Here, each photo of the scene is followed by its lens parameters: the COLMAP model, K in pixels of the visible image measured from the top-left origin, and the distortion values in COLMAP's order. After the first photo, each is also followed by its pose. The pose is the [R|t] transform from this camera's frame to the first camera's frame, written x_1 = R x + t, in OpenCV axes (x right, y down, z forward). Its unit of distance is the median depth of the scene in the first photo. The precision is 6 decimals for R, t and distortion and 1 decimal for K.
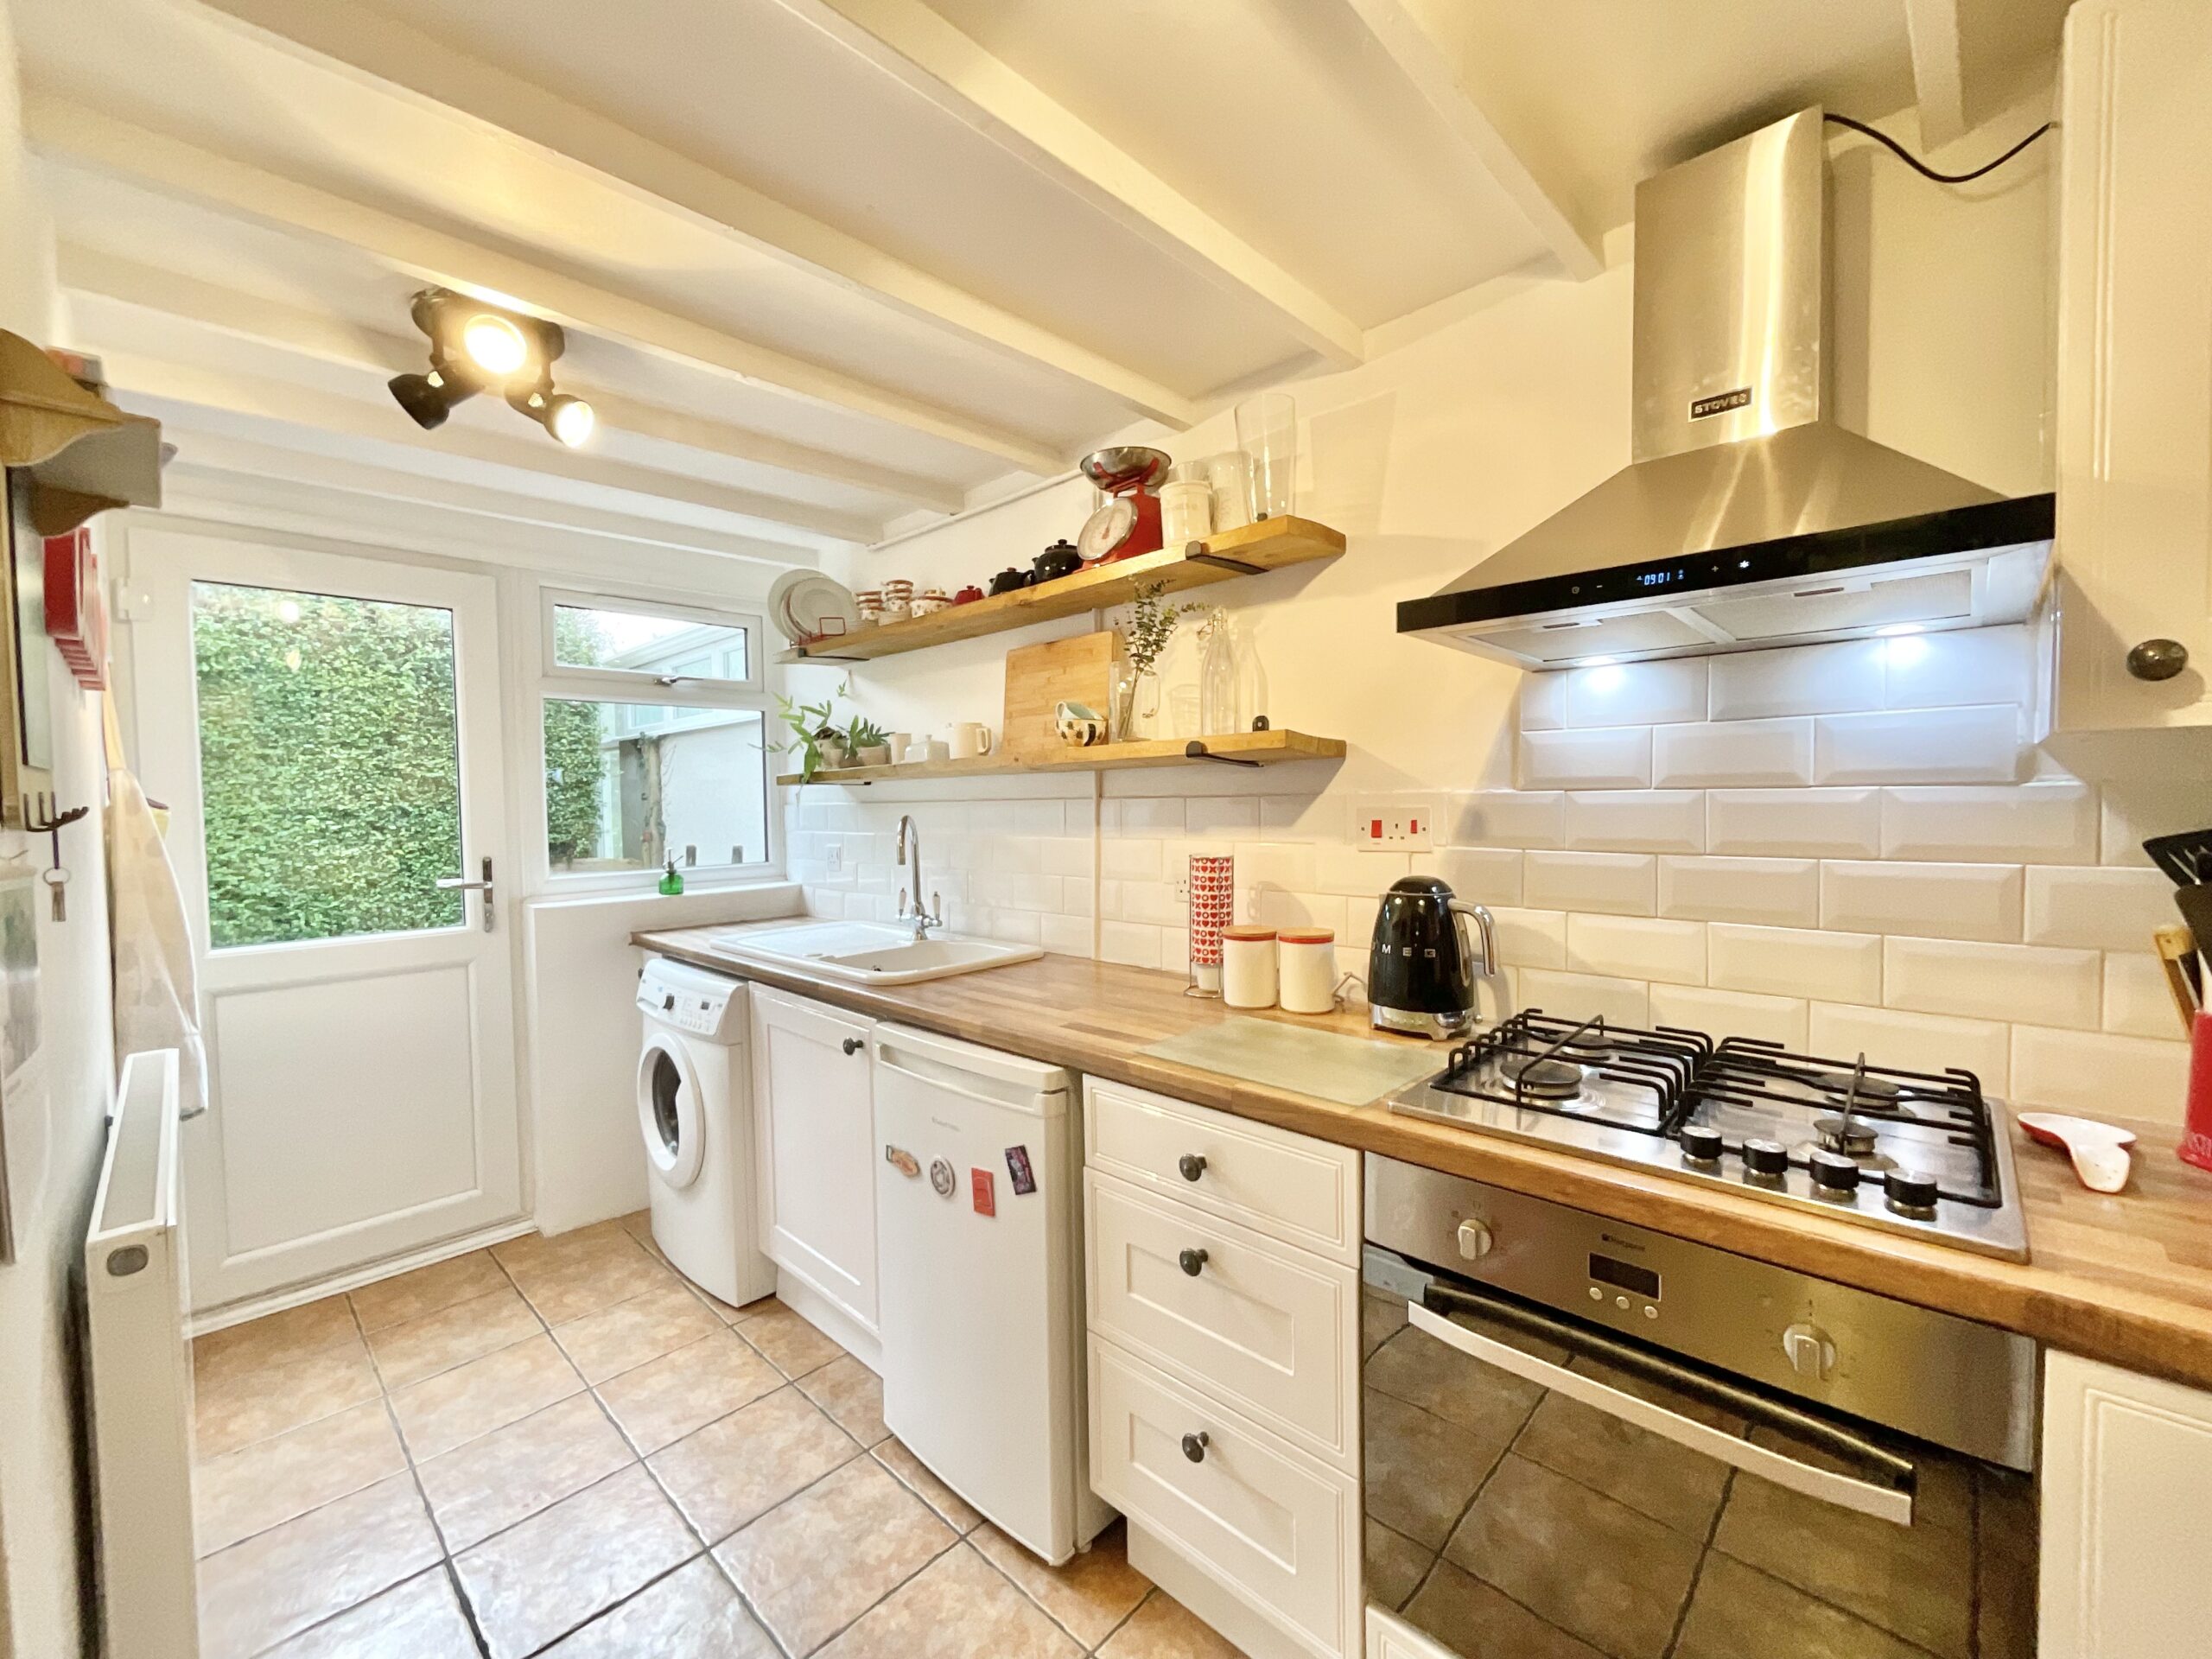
lens RADIAL K [[896.0, 0, 1102.5], [0, 896.0, 828.5], [0, 0, 1]] dist [0.004471, 0.000093]
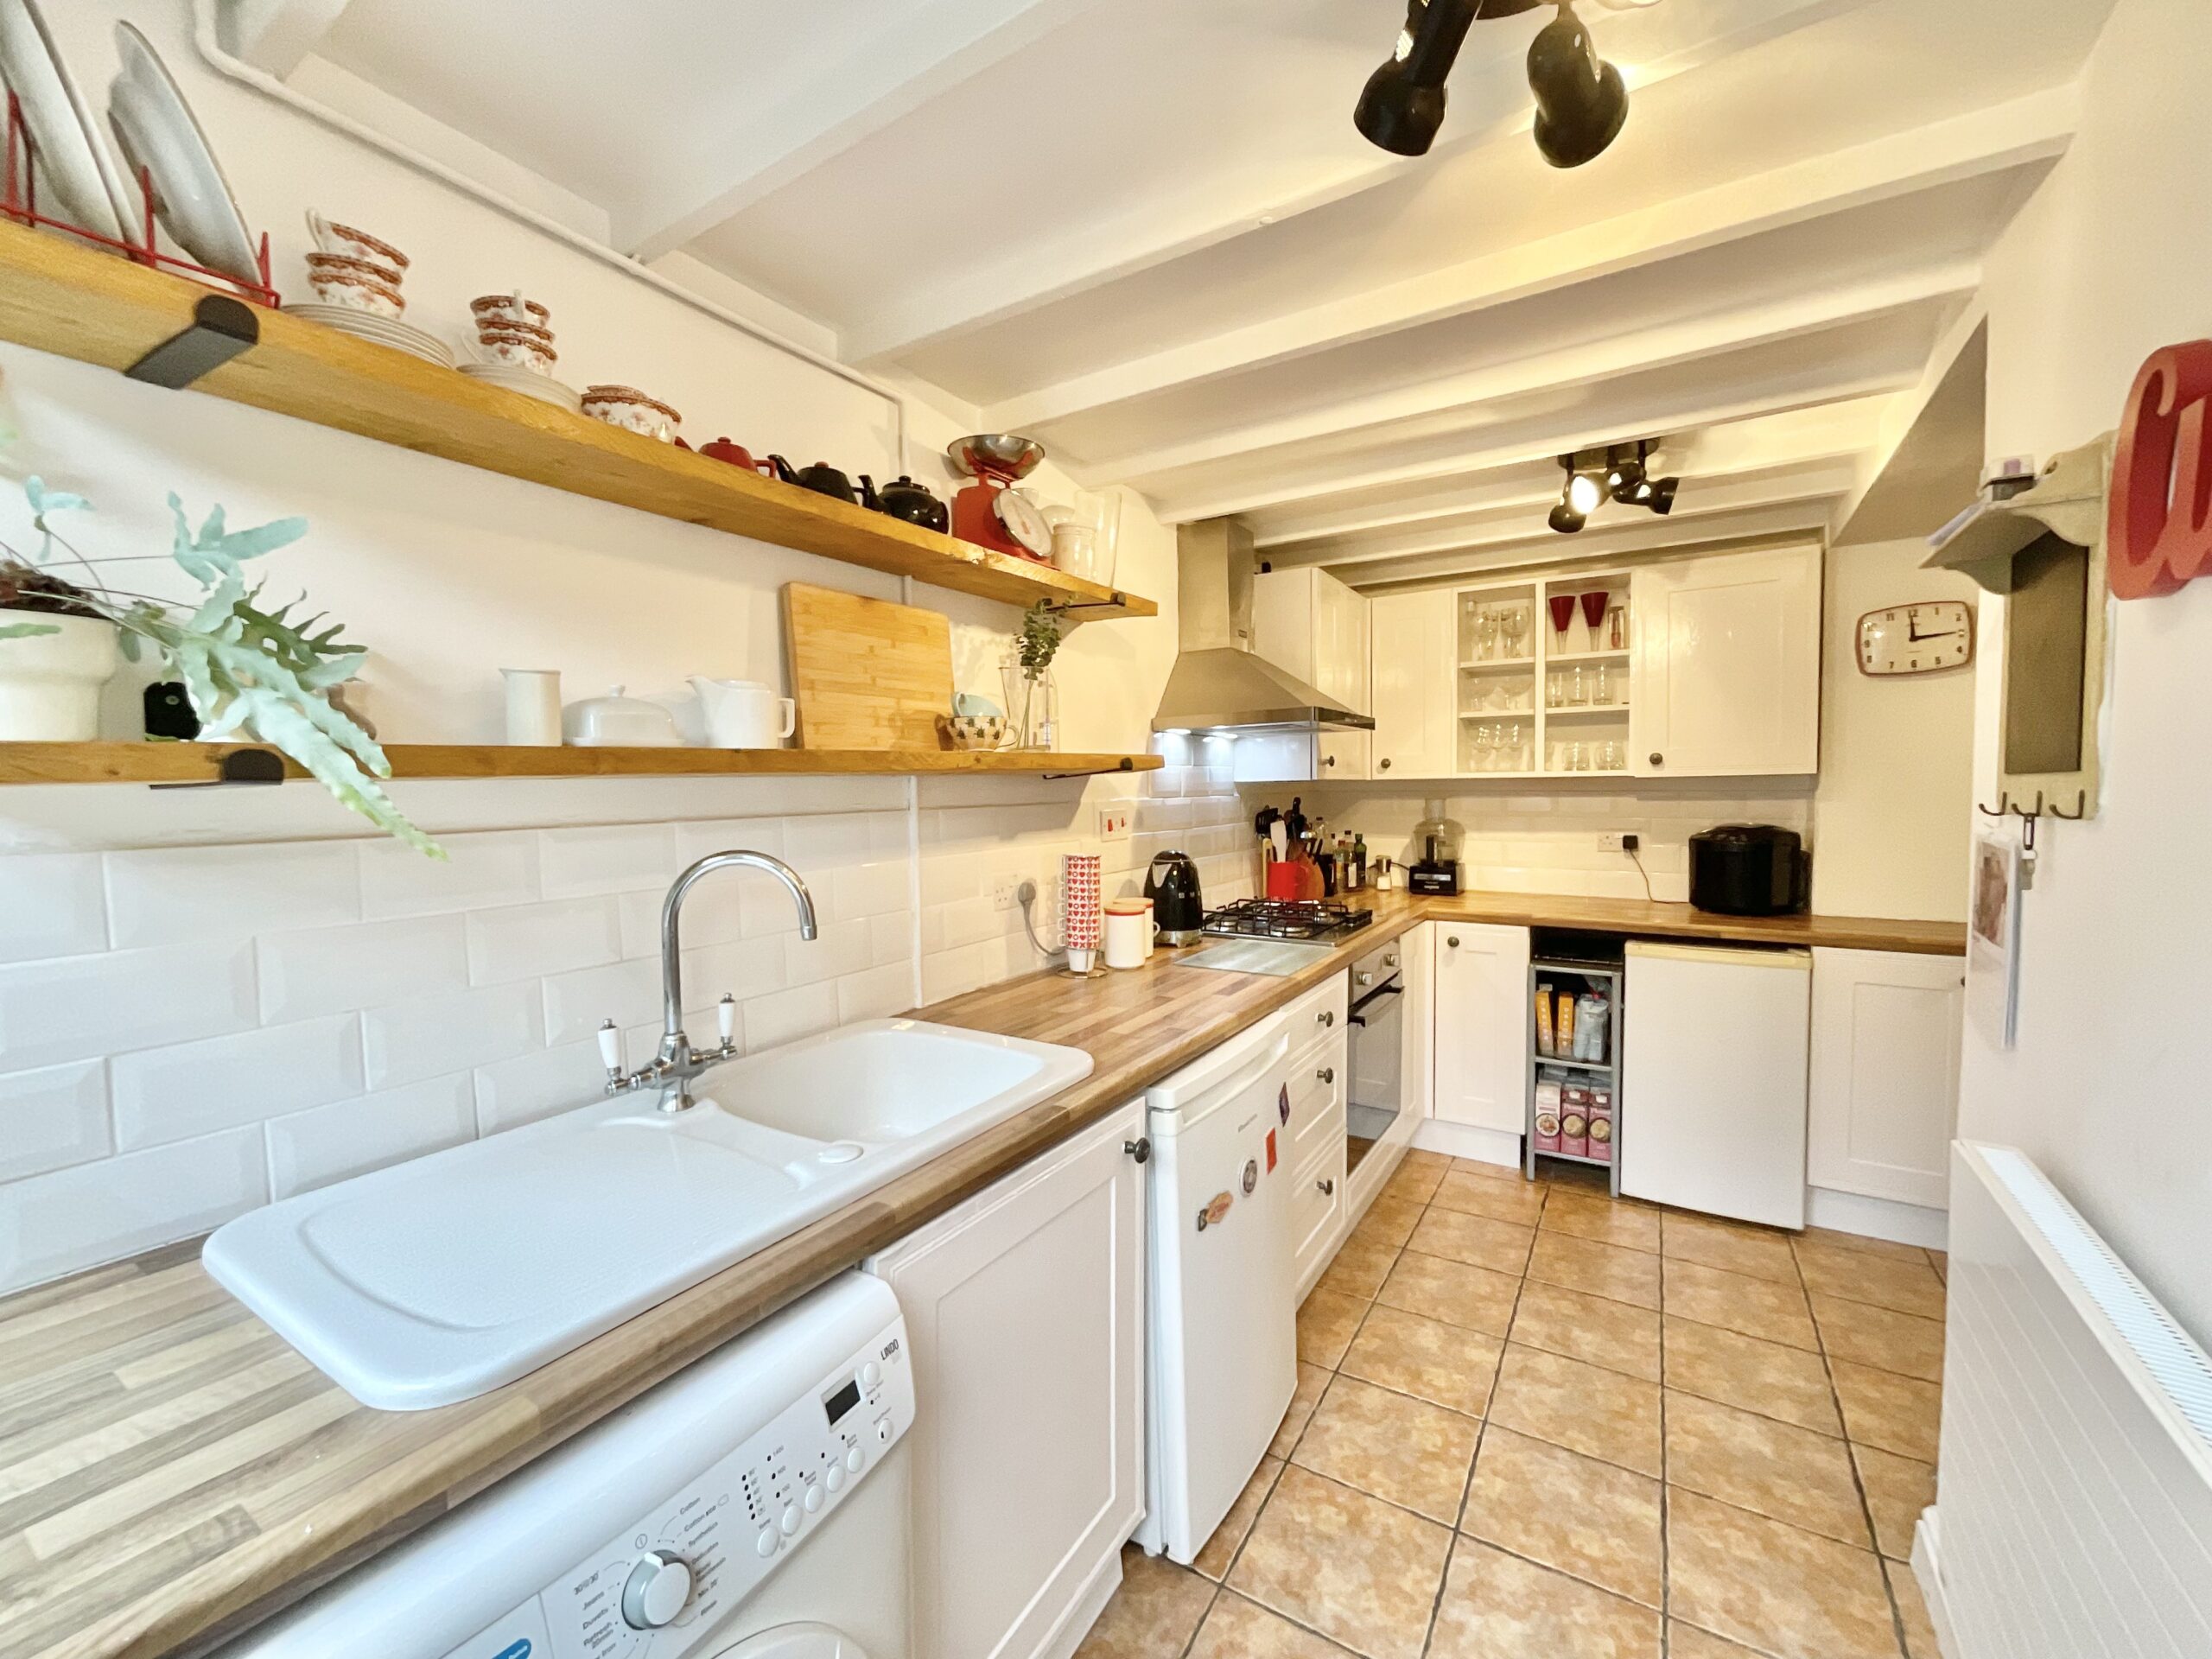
lens RADIAL K [[896.0, 0, 1102.5], [0, 896.0, 828.5], [0, 0, 1]] dist [0.004471, 0.000093]
pose [[-0.209555, -0.029807, 0.977343, -0.730170], [0.049297, 0.997942, 0.041005, -0.036222], [-0.976554, 0.056772, -0.207654, 0.873380]]
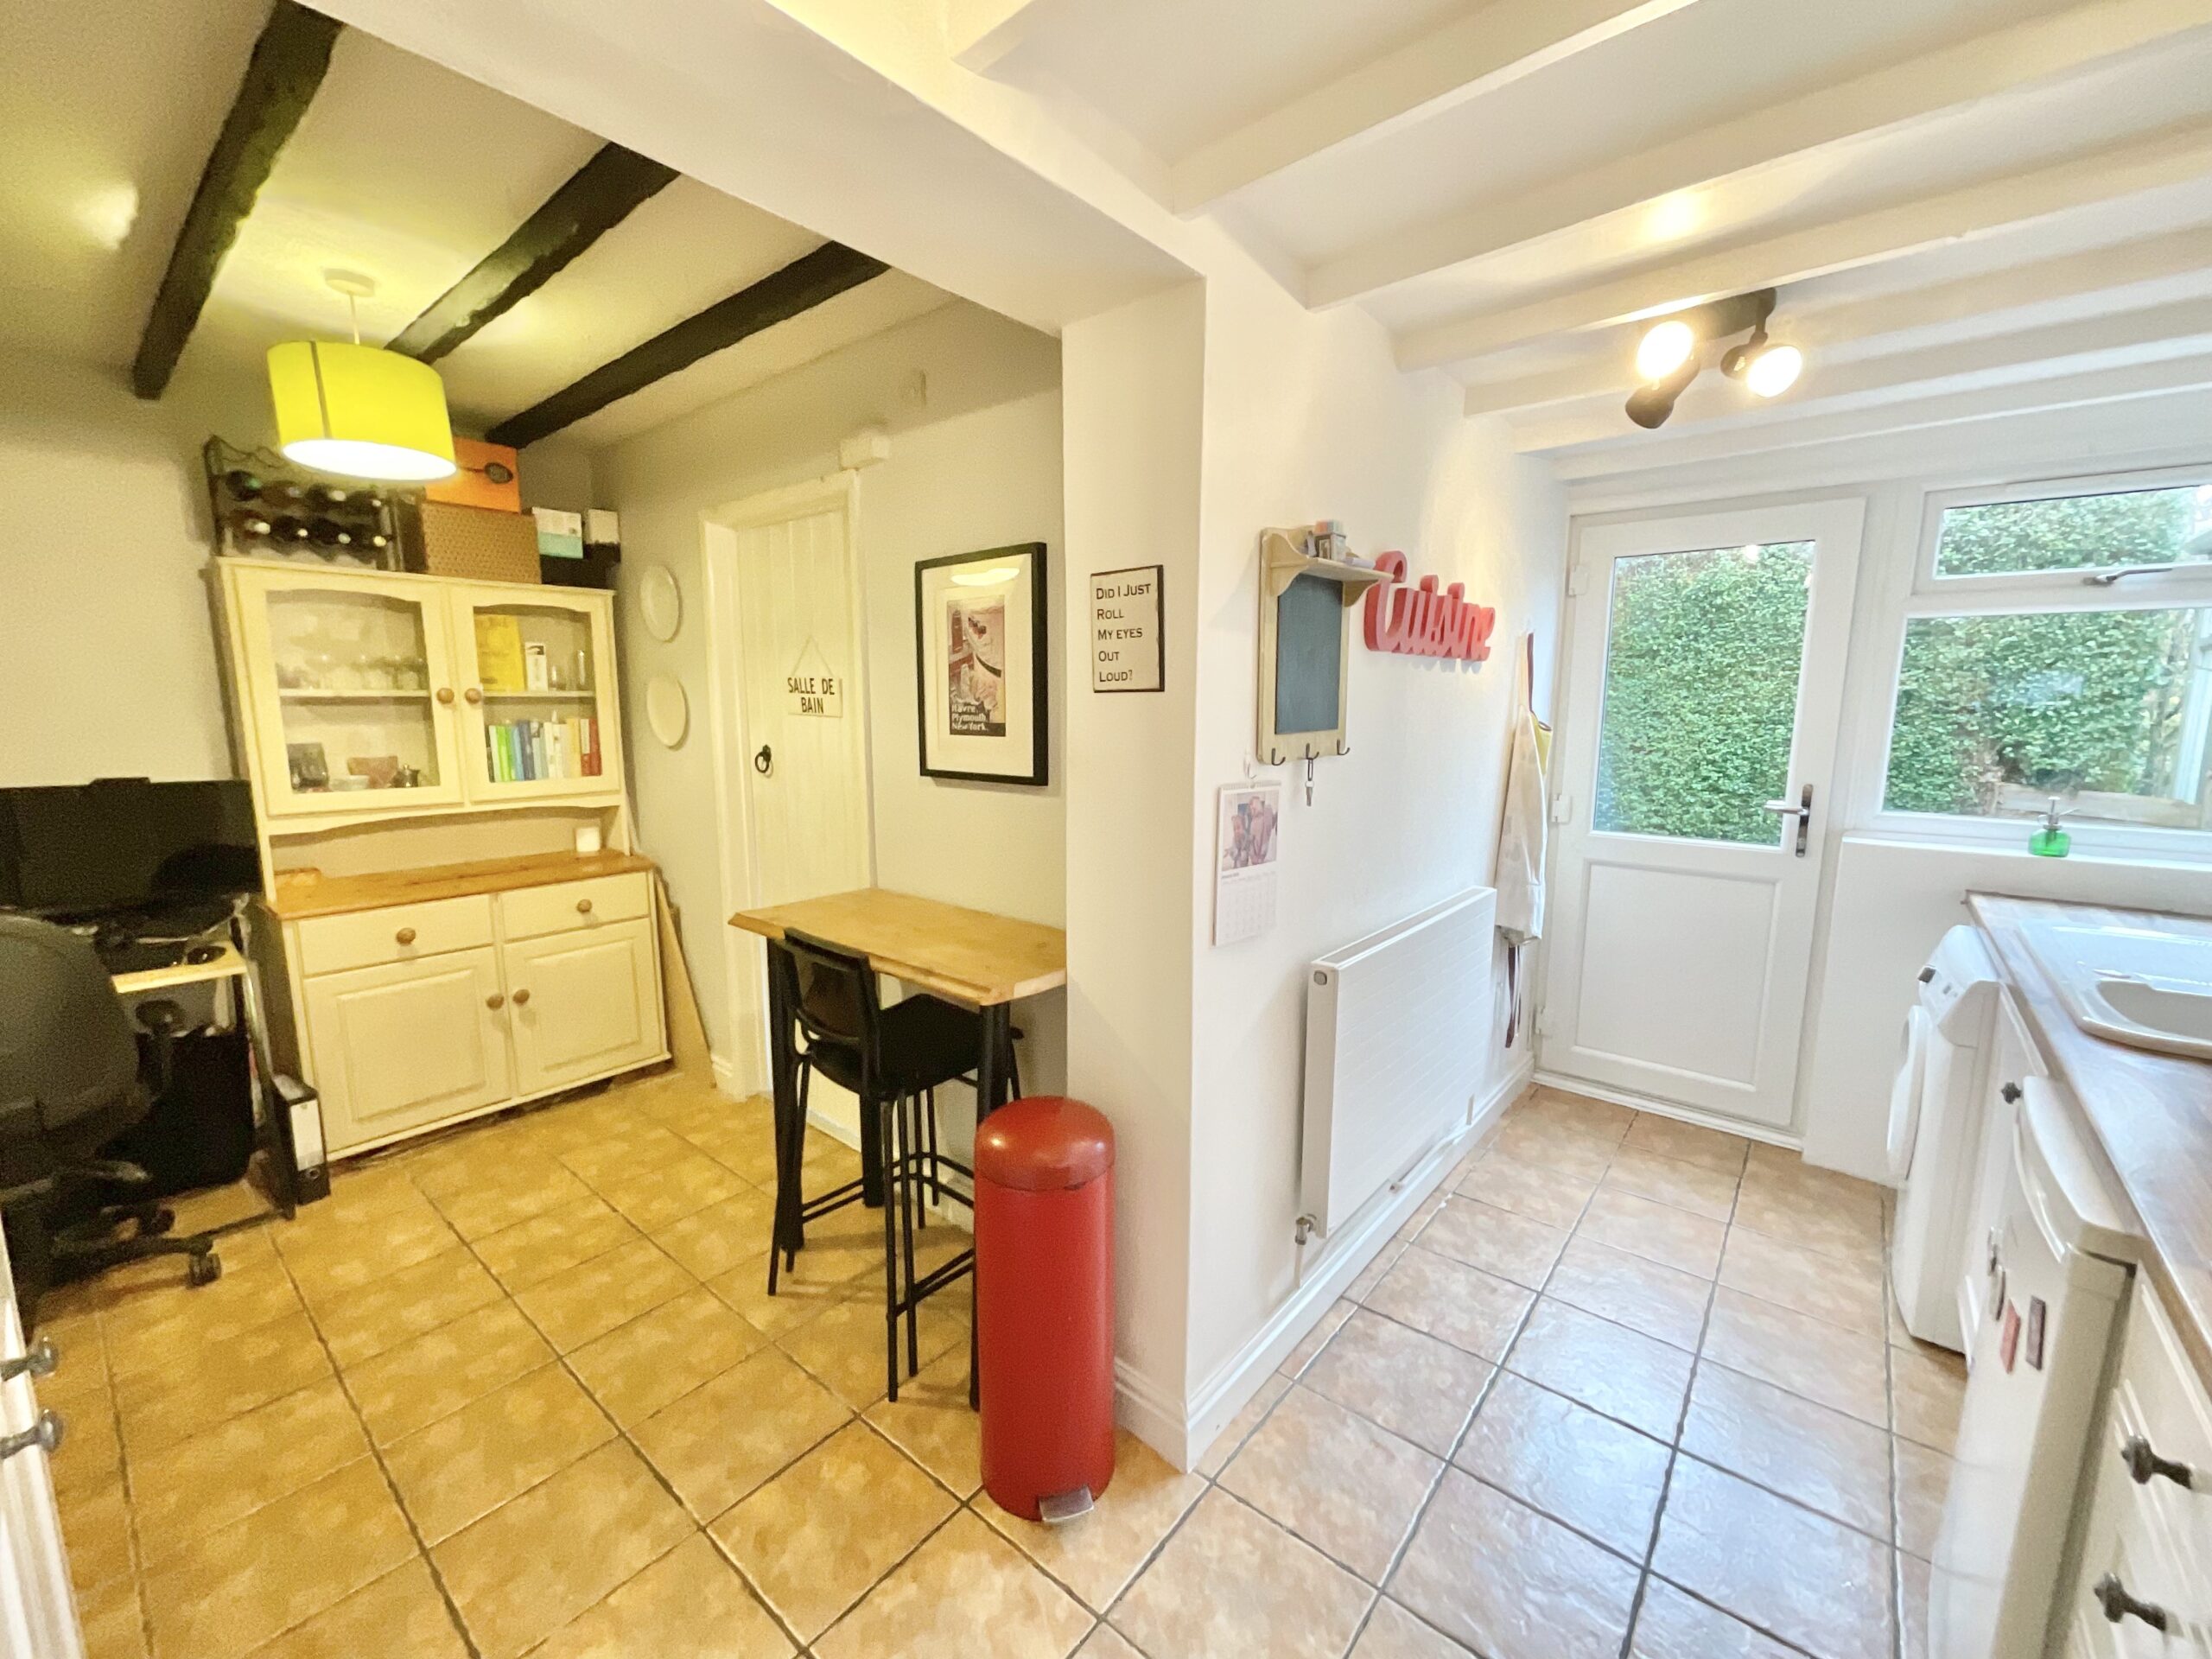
lens RADIAL K [[896.0, 0, 1102.5], [0, 896.0, 828.5], [0, 0, 1]] dist [0.004471, 0.000093]
pose [[0.064116, 0.162268, -0.984661, 0.279213], [-0.037765, 0.986379, 0.160092, -0.052581], [0.997228, 0.026921, 0.069371, 0.126518]]
